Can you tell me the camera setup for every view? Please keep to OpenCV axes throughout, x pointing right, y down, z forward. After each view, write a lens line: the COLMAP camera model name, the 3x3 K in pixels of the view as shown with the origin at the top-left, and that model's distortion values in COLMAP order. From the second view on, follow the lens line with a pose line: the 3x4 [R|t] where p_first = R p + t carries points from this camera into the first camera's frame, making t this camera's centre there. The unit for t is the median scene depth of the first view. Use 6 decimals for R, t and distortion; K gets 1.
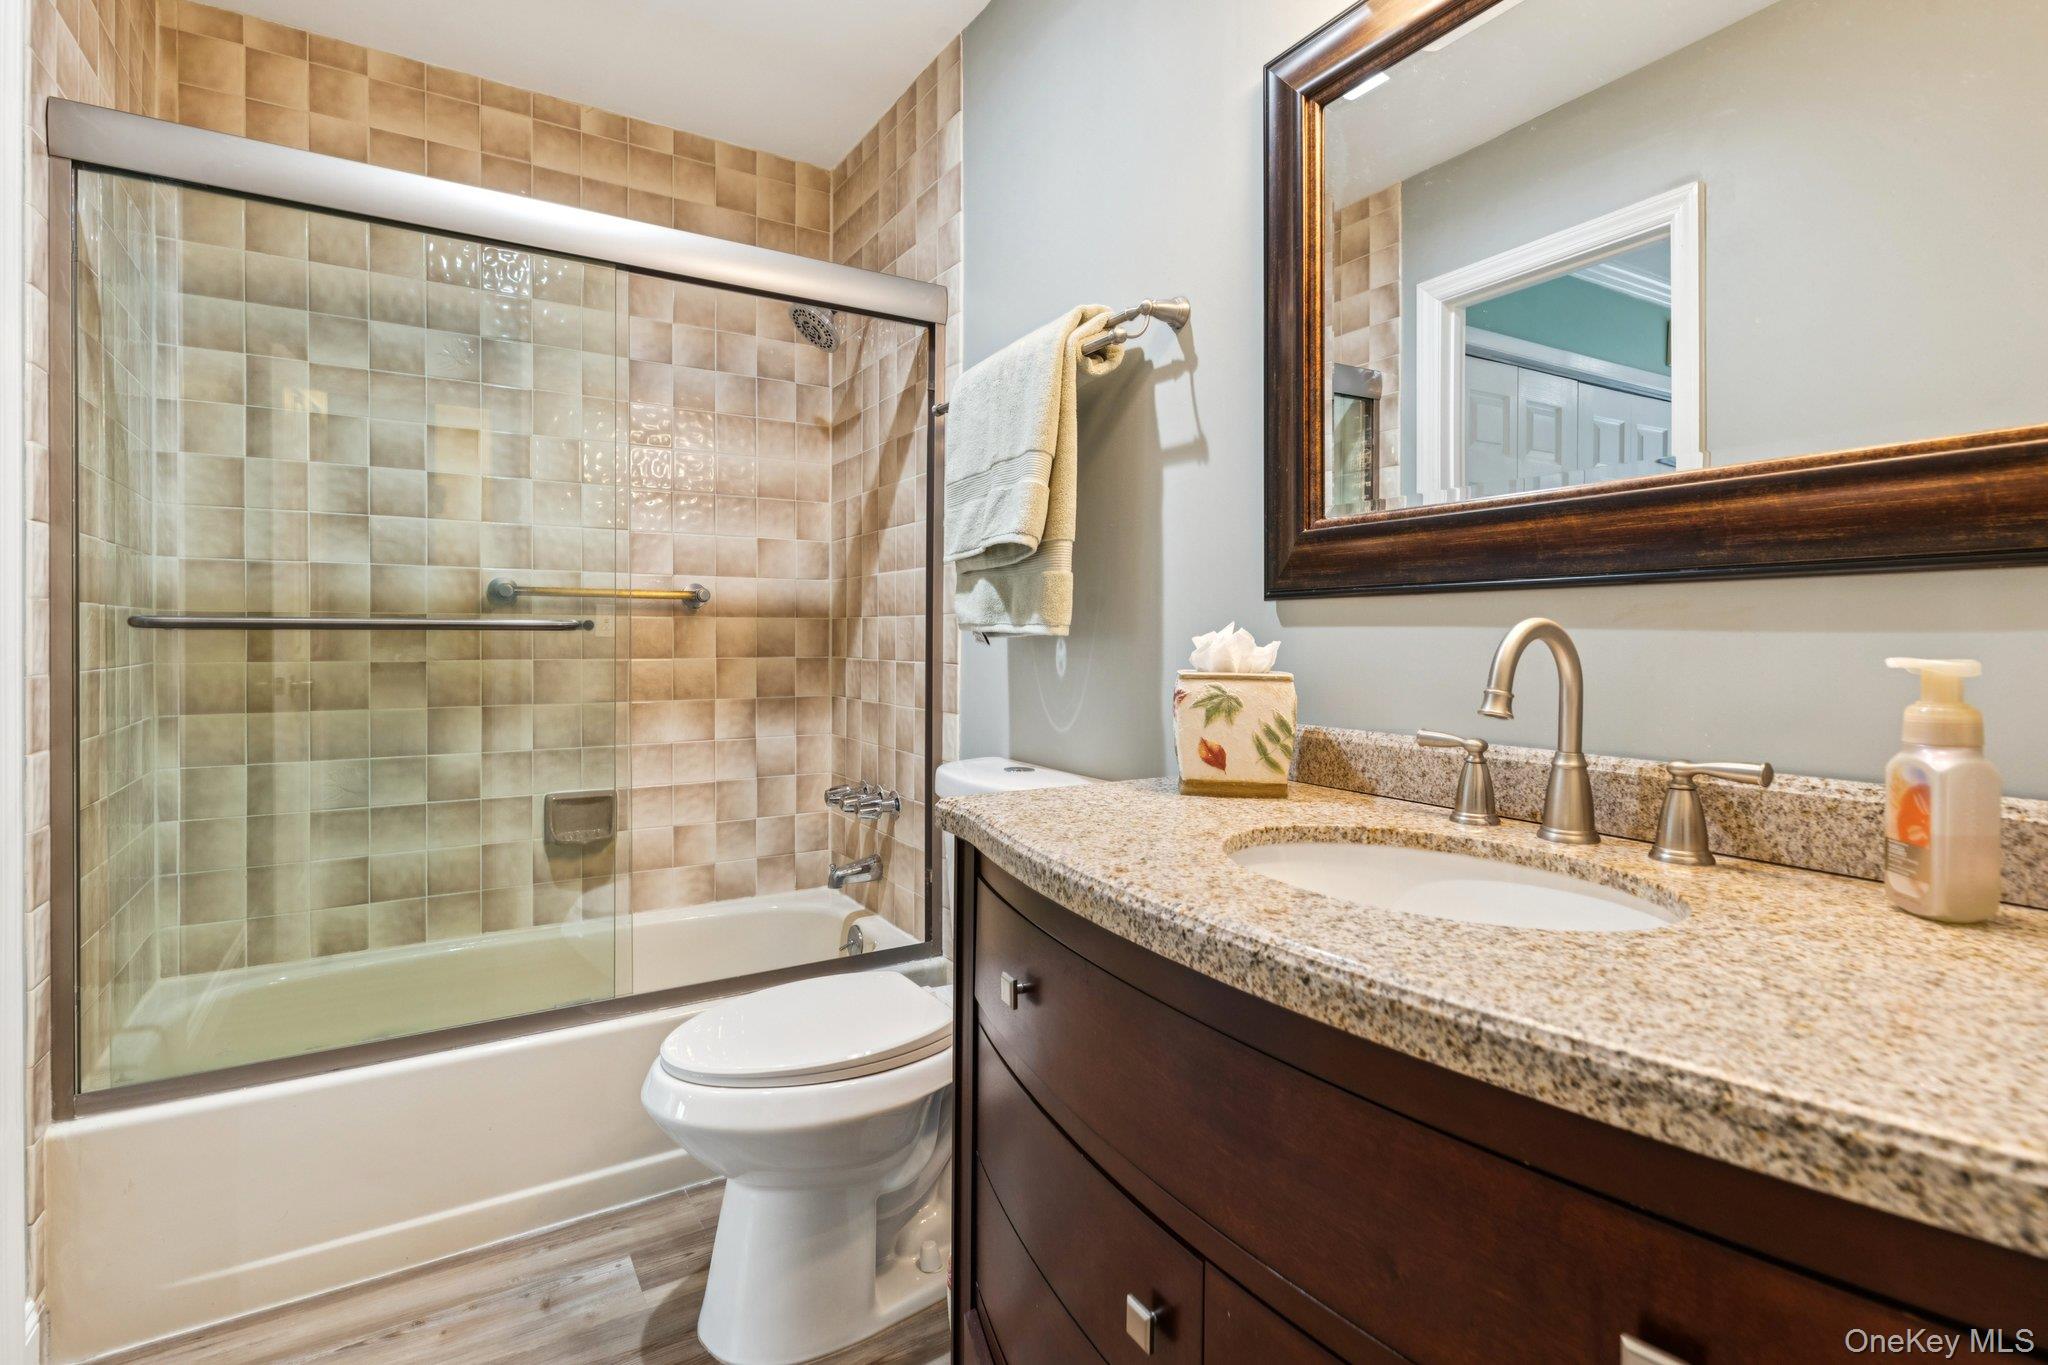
lens RADIAL K [[1002.2, 0, 1021.9], [0, 1002.2, 622.6], [0, 0, 1]] dist [0.034435, -0.000044]
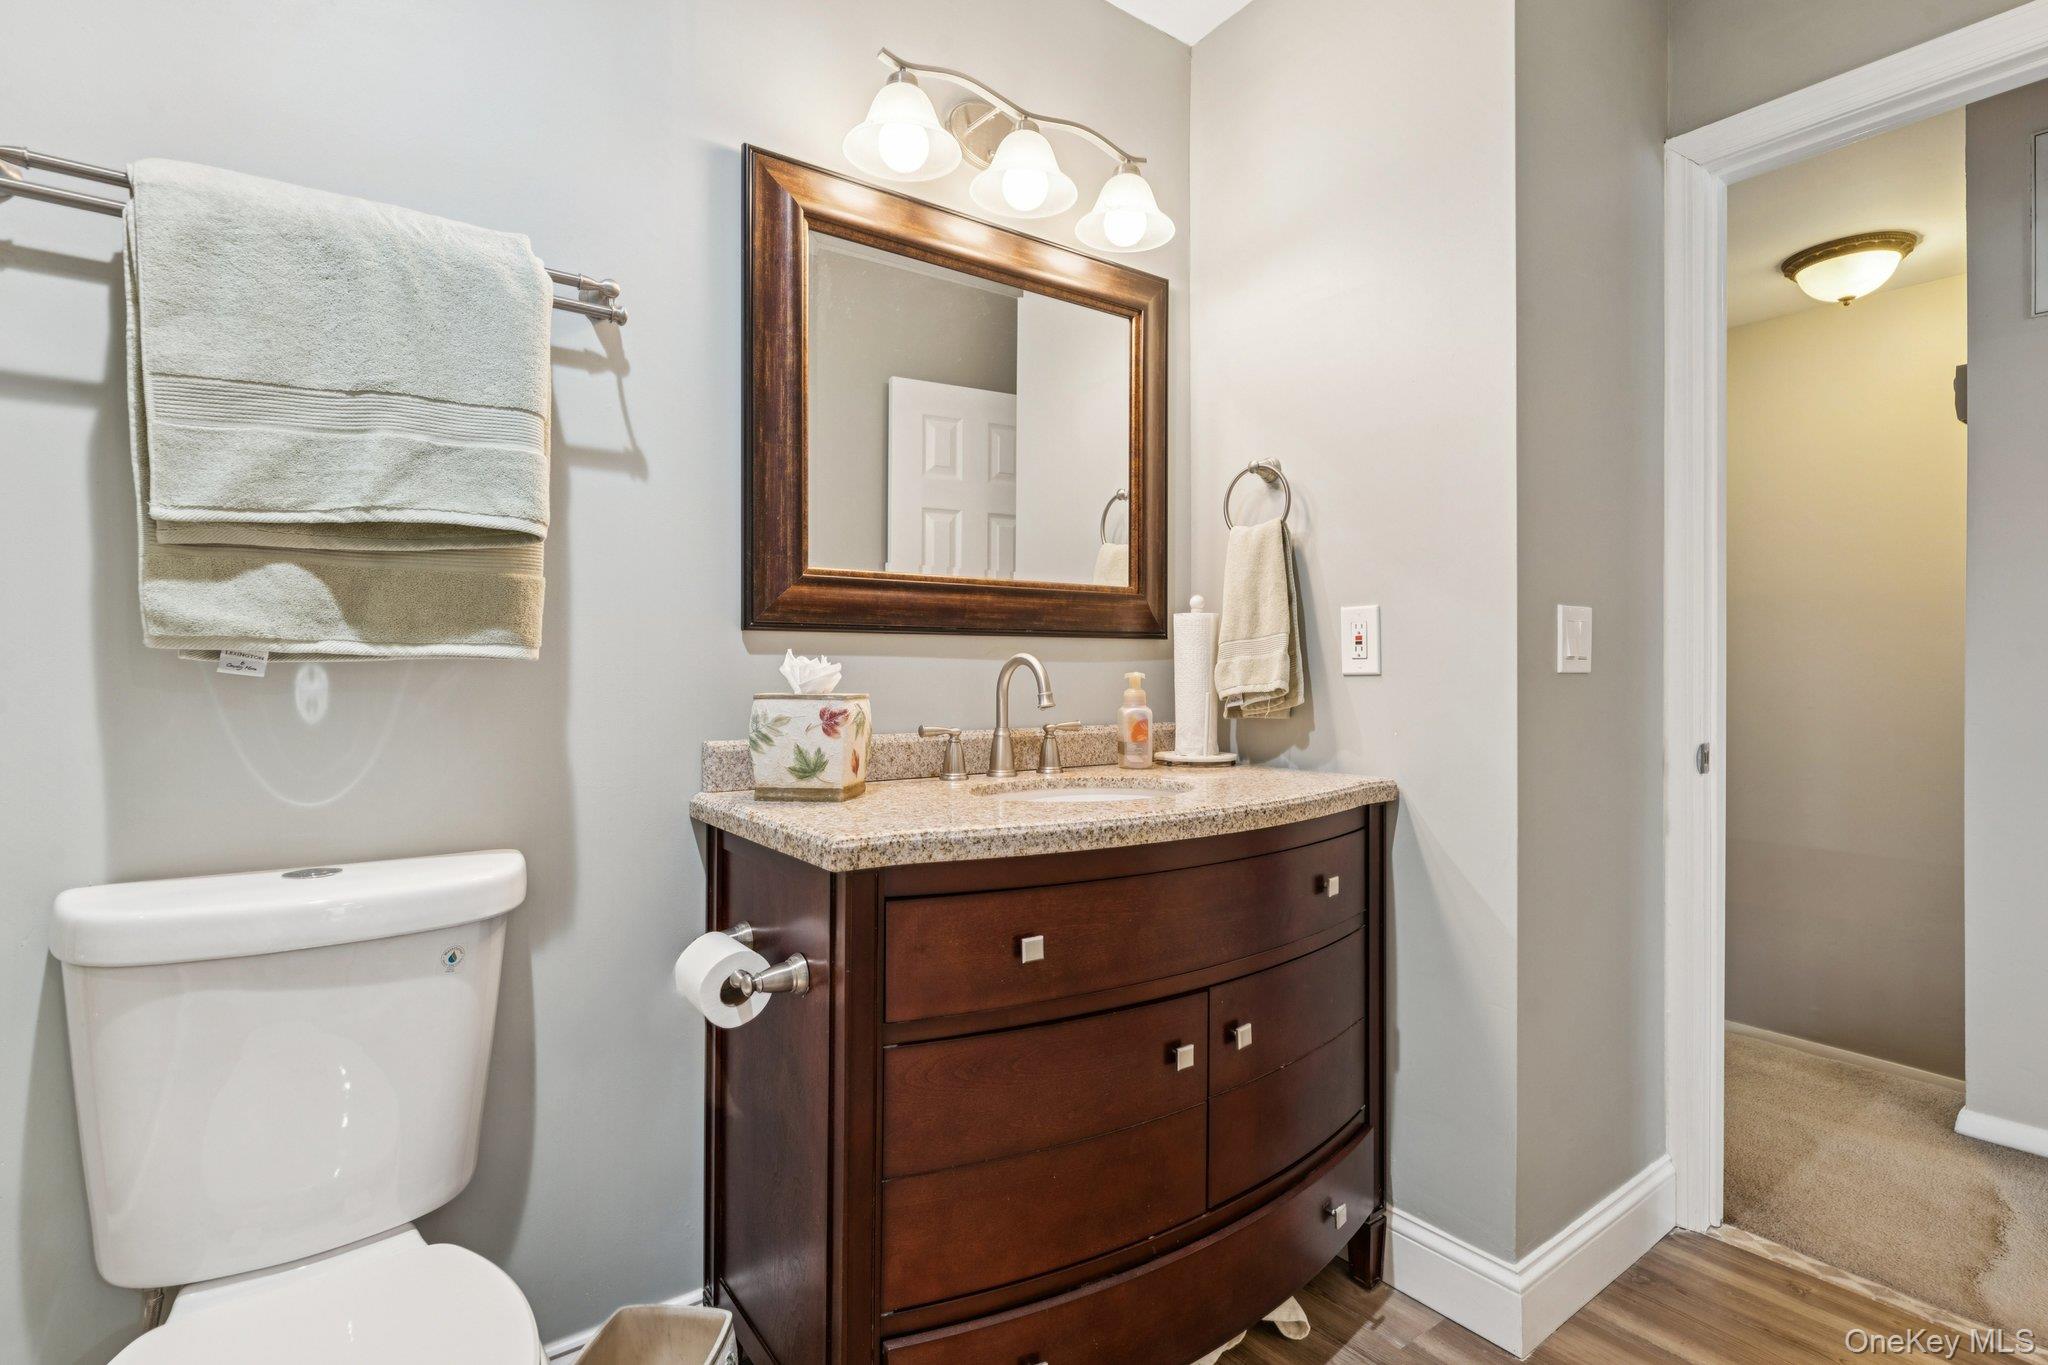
lens RADIAL K [[956.6, 0, 1024.0], [0, 956.6, 682.5], [0, 0, 1]] dist [-0.000435, -0.000021]
pose [[-0.089630, -0.002483, 0.995972, -1.048369], [-0.003188, 0.999992, 0.002206, 0.038968], [-0.995970, -0.002978, -0.089637, 1.017551]]
